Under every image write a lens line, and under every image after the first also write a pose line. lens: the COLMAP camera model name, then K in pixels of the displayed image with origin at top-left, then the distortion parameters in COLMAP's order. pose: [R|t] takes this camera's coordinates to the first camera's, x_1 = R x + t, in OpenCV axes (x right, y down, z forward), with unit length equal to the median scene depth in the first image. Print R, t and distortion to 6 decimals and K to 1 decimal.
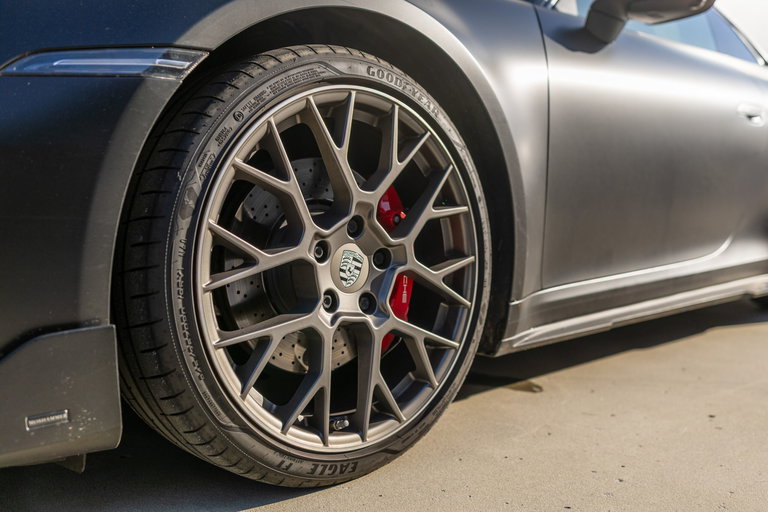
lens RADIAL K [[709.0, 0, 387.7], [0, 709.0, 259.0], [0, 0, 1]] dist [-0.016727, 0.000000]
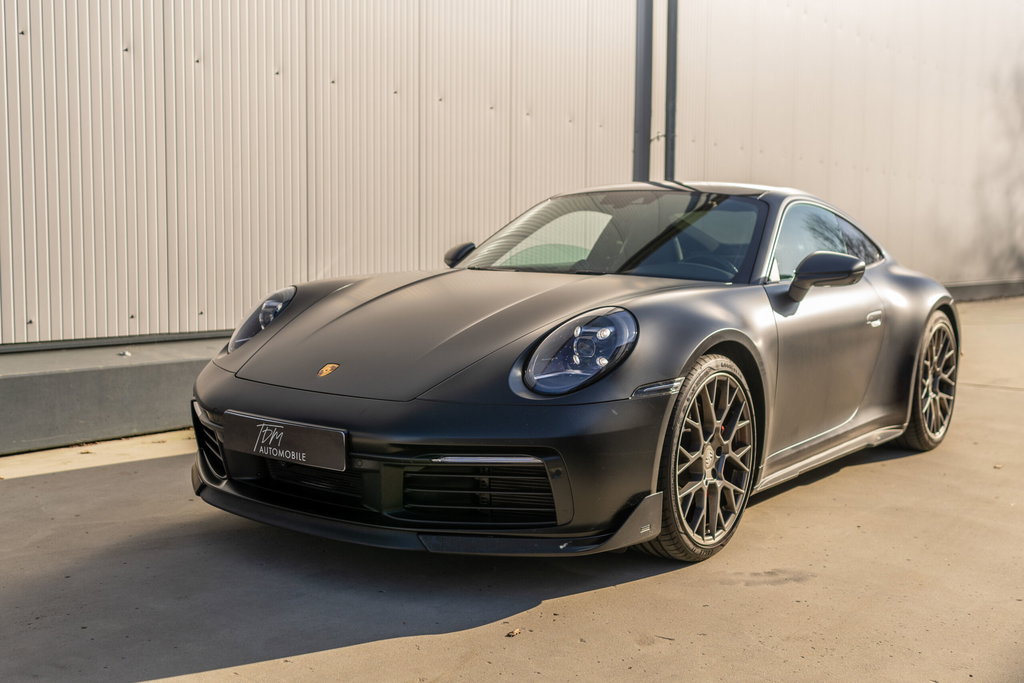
lens RADIAL K [[1114.0, 0, 506.0], [0, 1114.0, 347.7], [0, 0, 1]] dist [-0.002506, 0.000000]
pose [[0.981759, 0.003951, 0.190089, -1.242189], [-0.009109, 0.999613, 0.026272, -0.384041], [-0.189912, -0.027524, 0.981415, -2.057378]]
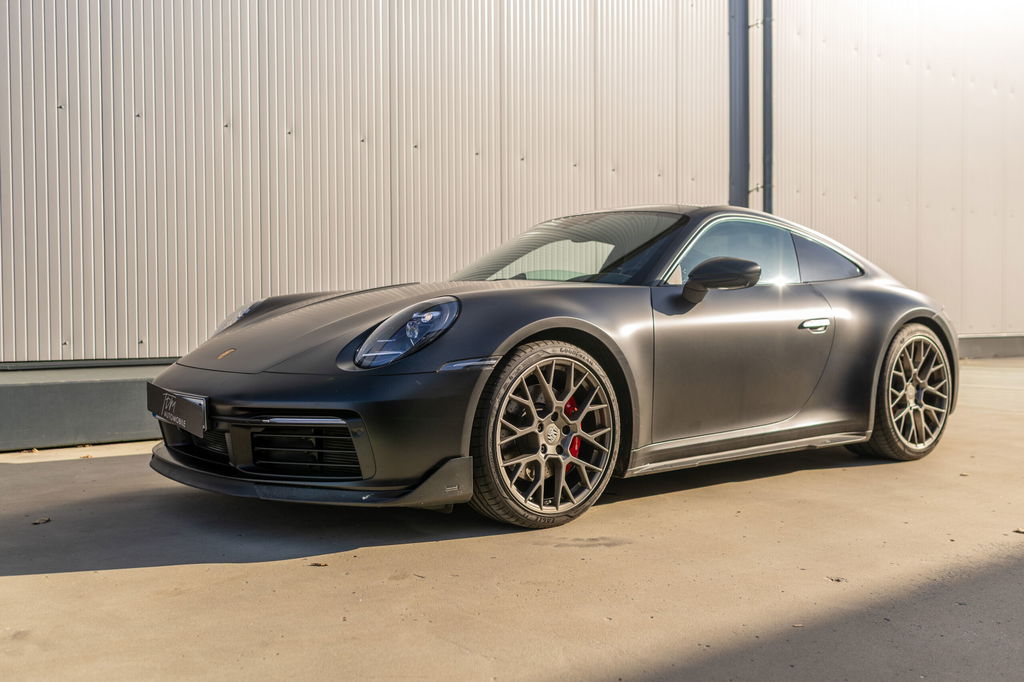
lens RADIAL K [[998.0, 0, 514.0], [0, 998.0, 343.3], [0, 0, 1]] dist [-0.011568, 0.000000]
pose [[0.997883, 0.008061, -0.064533, 0.029258], [-0.010566, 0.999200, -0.038560, -0.154518], [0.064170, 0.039160, 0.997170, -2.211355]]
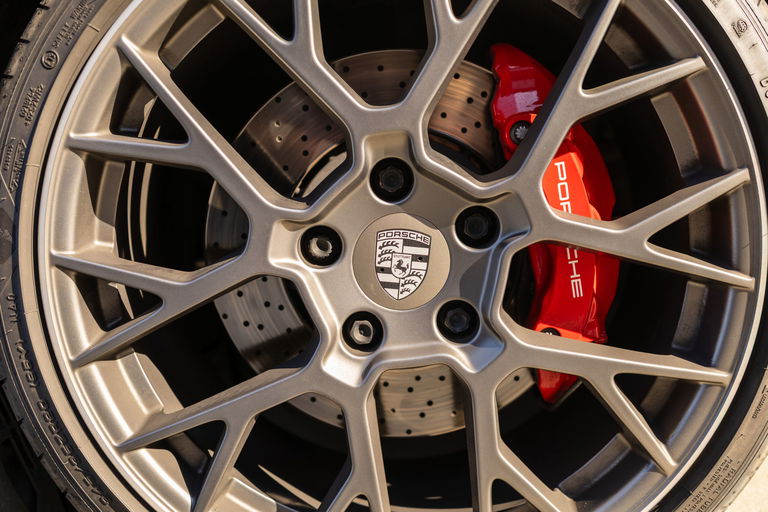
lens RADIAL K [[748.5, 0, 381.2], [0, 748.5, 255.1], [0, 0, 1]] dist [-0.011568, 0.000000]
pose [[0.715398, -0.079438, -0.694187, 0.304259], [0.203990, 0.973978, 0.098768, -0.046926], [0.668277, -0.212265, 0.712986, 0.599889]]
